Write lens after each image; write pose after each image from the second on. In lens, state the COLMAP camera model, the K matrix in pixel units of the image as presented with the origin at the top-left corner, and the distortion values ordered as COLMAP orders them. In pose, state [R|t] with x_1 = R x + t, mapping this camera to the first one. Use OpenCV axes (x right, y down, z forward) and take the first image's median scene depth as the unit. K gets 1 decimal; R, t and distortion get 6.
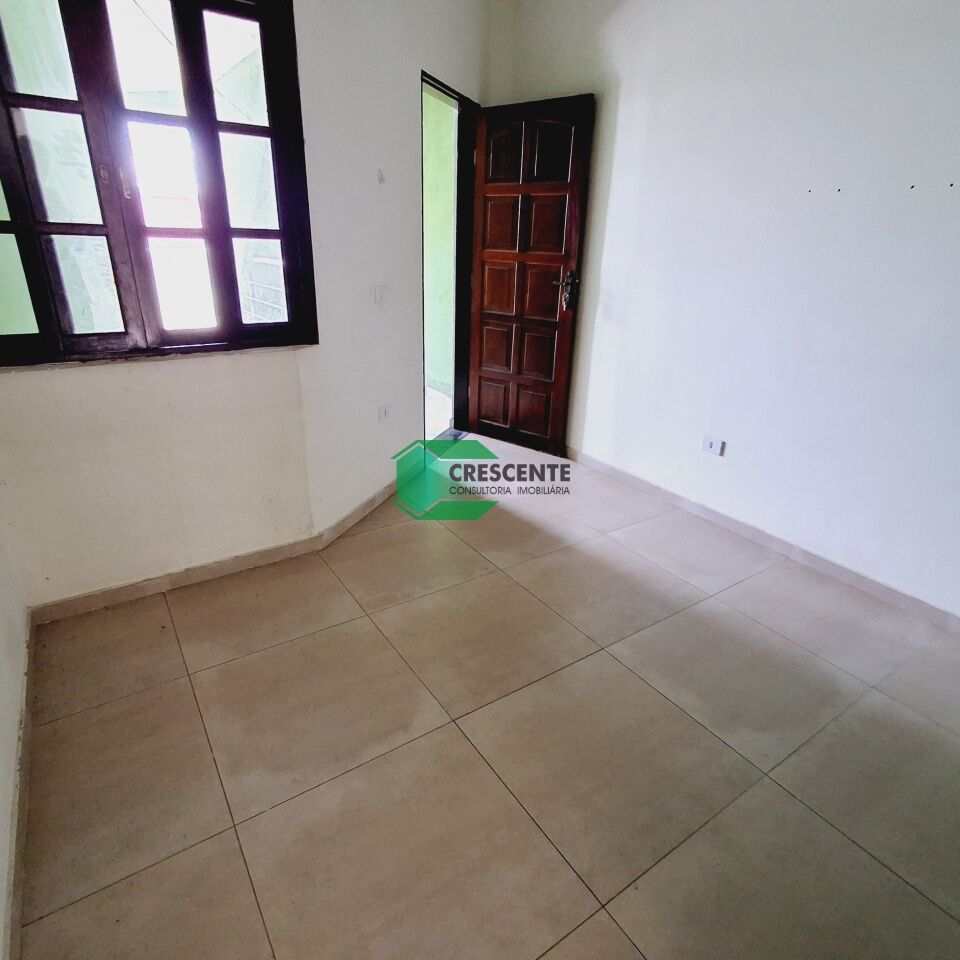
lens RADIAL K [[577.2, 0, 478.1], [0, 577.2, 489.4], [0, 0, 1]] dist [0.002291, 0.001476]
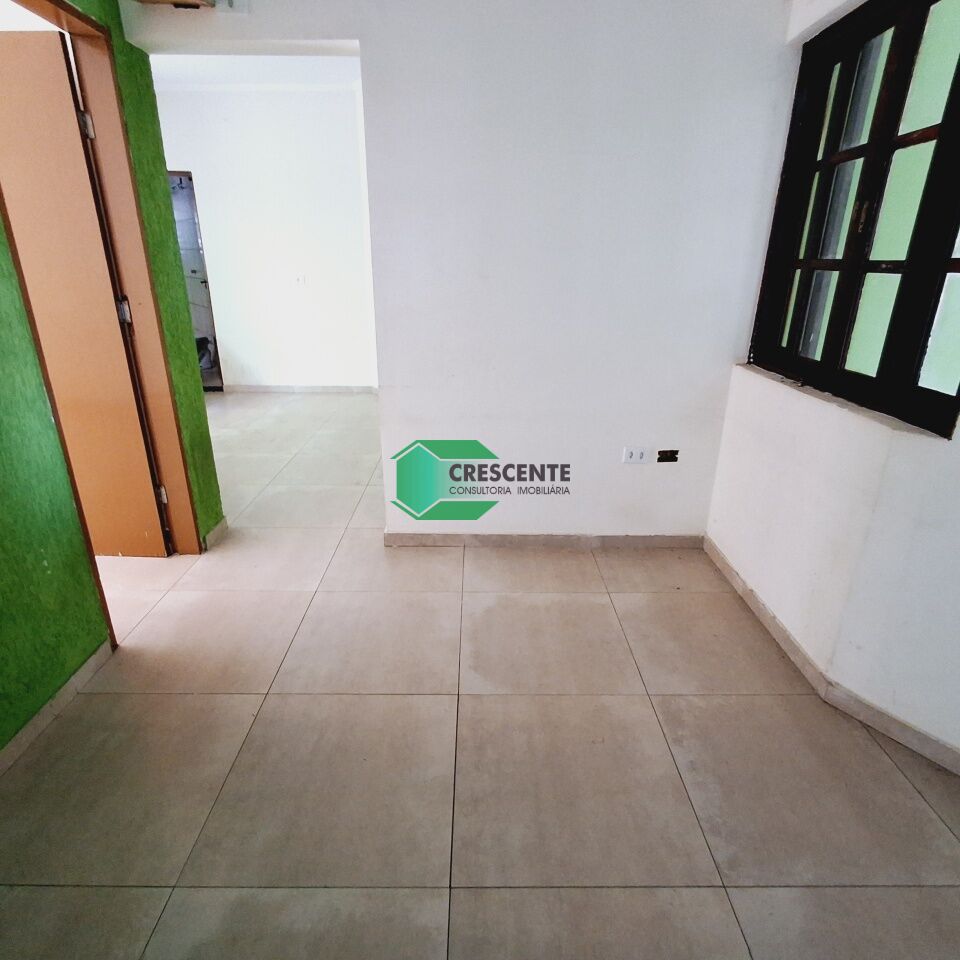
lens RADIAL K [[581.5, 0, 476.9], [0, 581.5, 480.8], [0, 0, 1]] dist [-0.002610, 0.002053]
pose [[-0.552723, 0.267736, -0.789186, 0.440461], [-0.355180, 0.780990, 0.513713, -0.310237], [0.753886, 0.564244, -0.336577, 0.739914]]
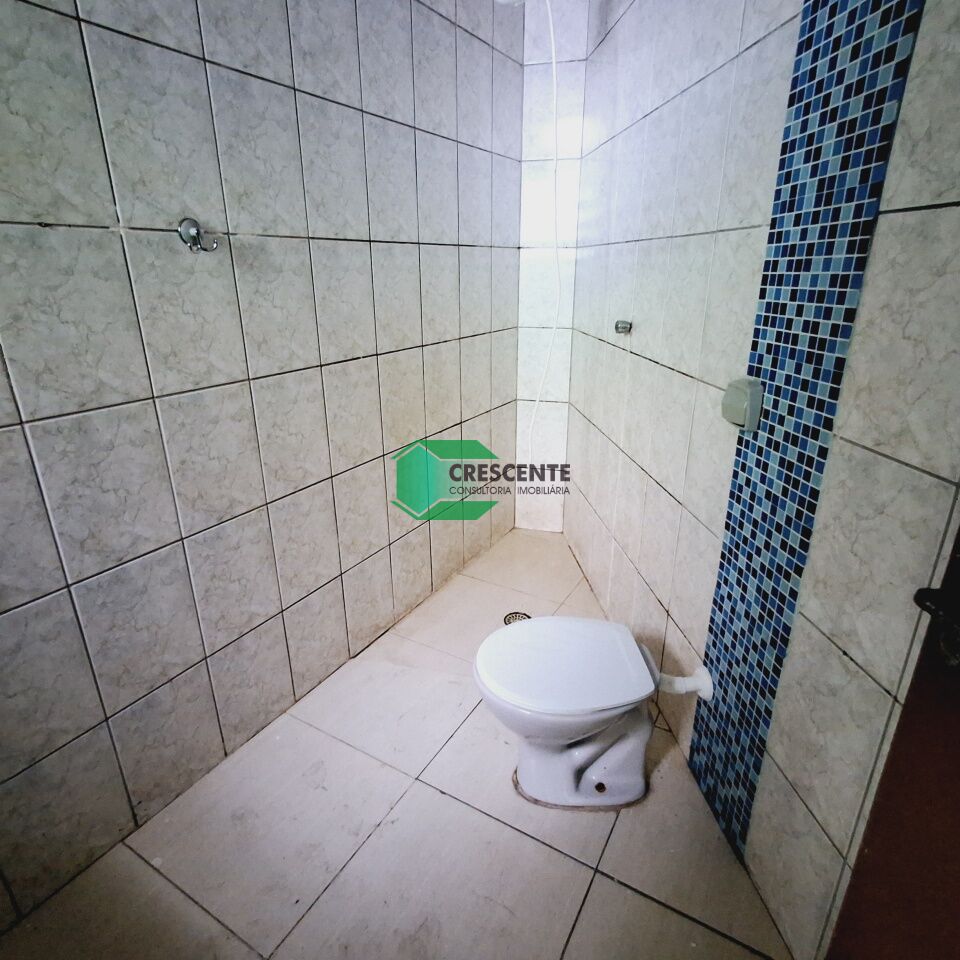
lens RADIAL K [[580.9, 0, 481.0], [0, 580.9, 479.2], [0, 0, 1]] dist [-0.001676, -0.000015]
pose [[-0.896682, 0.123362, -0.425139, -0.819406], [-0.201587, 0.741236, 0.640260, 0.556586], [0.394112, 0.659812, -0.639784, -1.321921]]
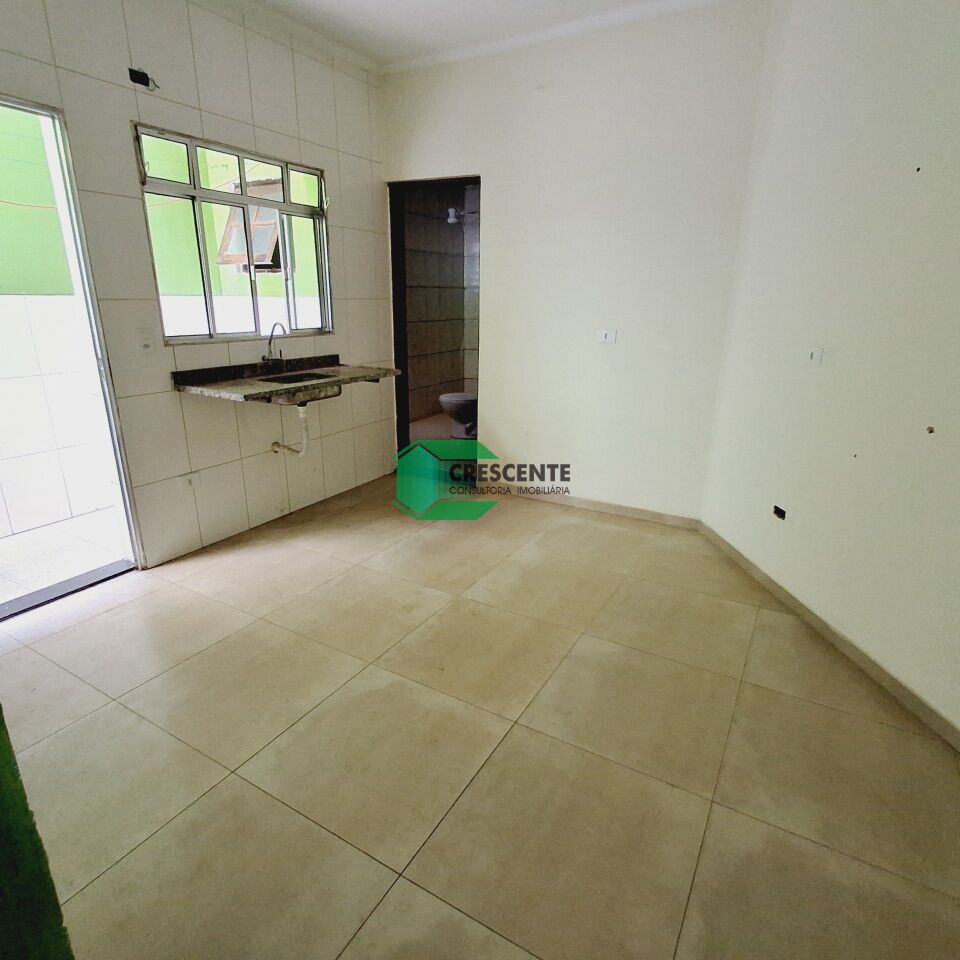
lens RADIAL K [[579.3, 0, 480.4], [0, 579.3, 482.8], [0, 0, 1]] dist [-0.001174, 0.002052]
pose [[-0.895207, 0.097792, -0.434788, -0.215211], [-0.214718, 0.760271, 0.613094, -0.048039], [0.390512, 0.642203, -0.659602, 0.079436]]
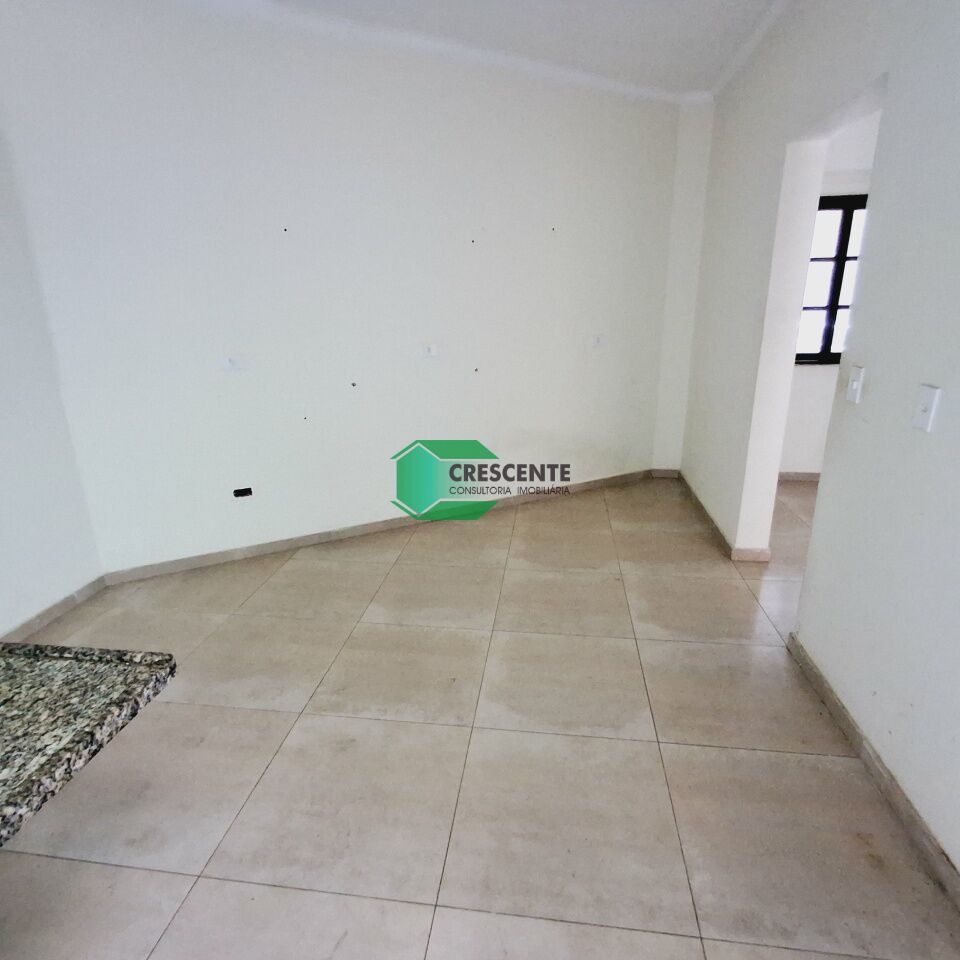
lens RADIAL K [[580.9, 0, 481.0], [0, 580.9, 479.2], [0, 0, 1]] dist [-0.001676, -0.000015]
pose [[0.753380, 0.154631, -0.639146, 0.021241], [-0.231623, 0.972069, -0.037844, 0.397253], [0.615443, 0.176551, 0.768154, -0.964950]]
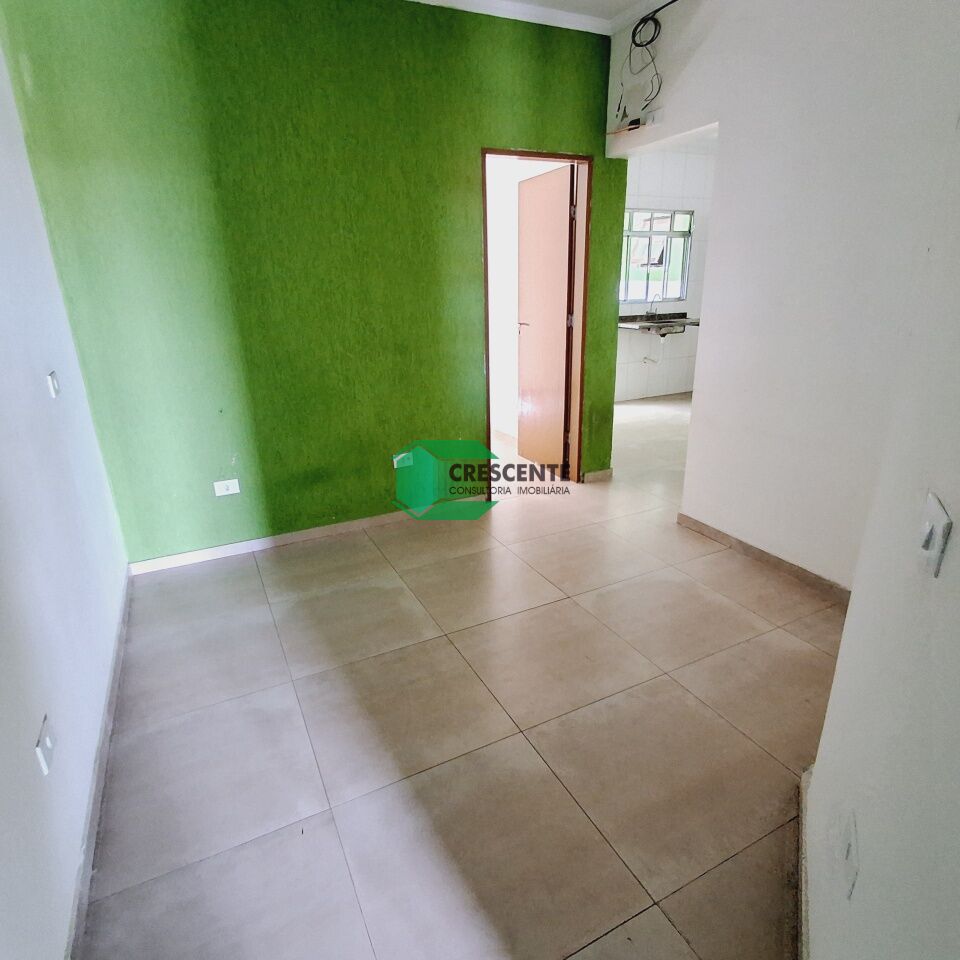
lens RADIAL K [[580.9, 0, 481.0], [0, 580.9, 479.2], [0, 0, 1]] dist [-0.001676, -0.000015]
pose [[-0.992499, -0.043707, 0.114175, 0.017591], [0.045905, 0.732342, 0.679387, -0.565015], [-0.113309, 0.679532, -0.724843, 1.226034]]
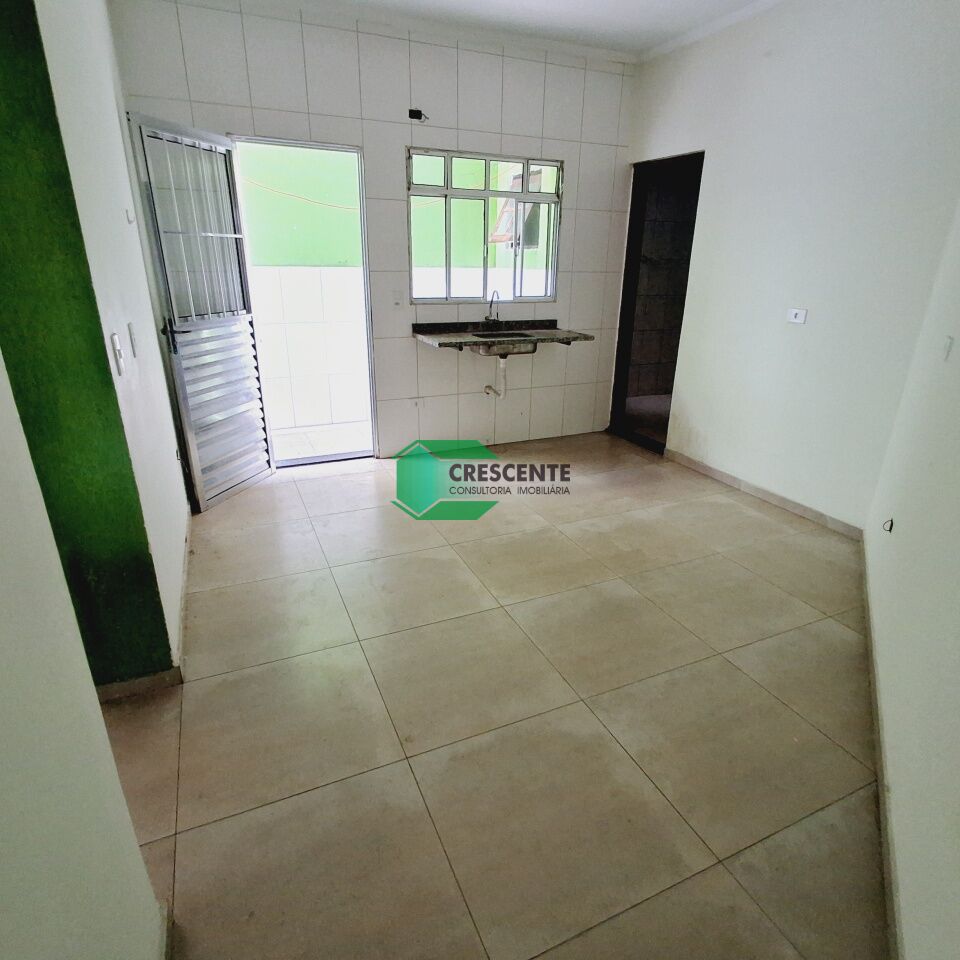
lens RADIAL K [[580.9, 0, 481.0], [0, 580.9, 479.2], [0, 0, 1]] dist [-0.001676, -0.000015]
pose [[-0.985684, -0.098936, 0.136523, -0.605419], [0.025441, 0.713187, 0.700512, -0.187362], [-0.166672, 0.693957, -0.700460, 0.325210]]
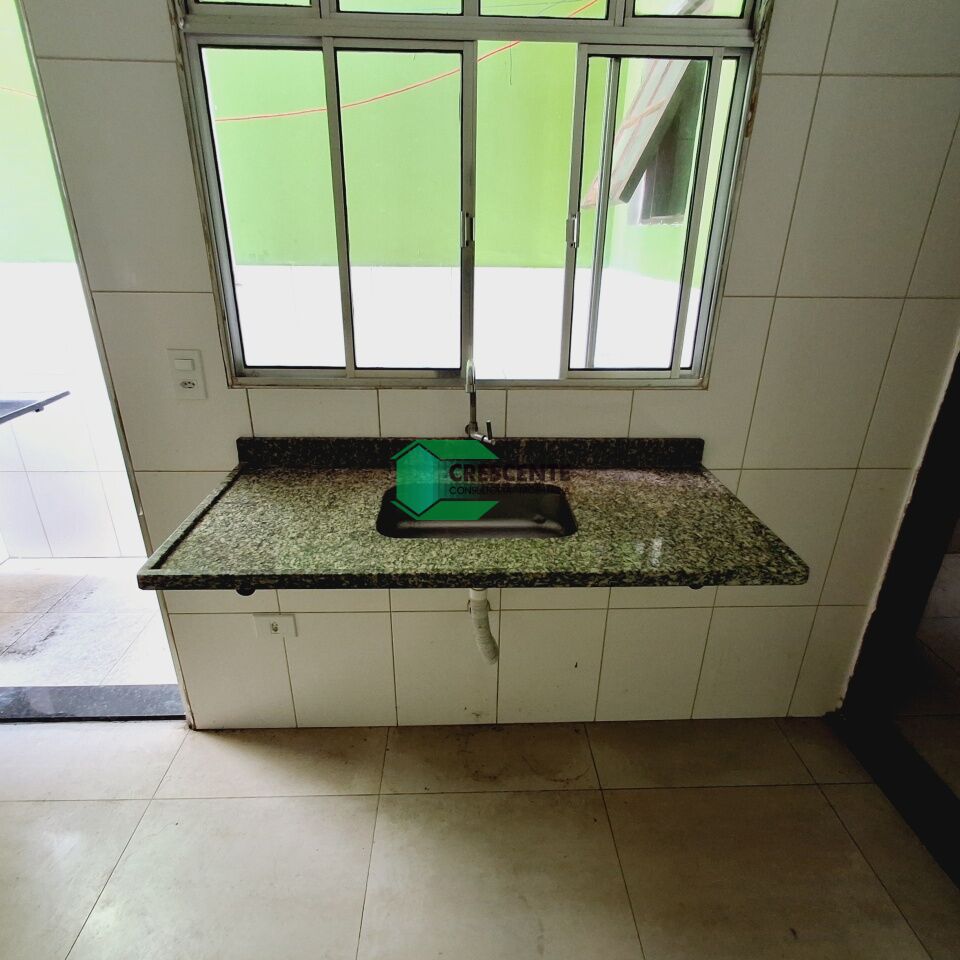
lens RADIAL K [[581.5, 0, 476.9], [0, 581.5, 480.8], [0, 0, 1]] dist [-0.002610, 0.002053]
pose [[-0.850803, -0.240410, 0.467266, -0.630598], [0.176833, 0.706363, 0.685406, 0.268969], [-0.494837, 0.665774, -0.558463, -0.749114]]
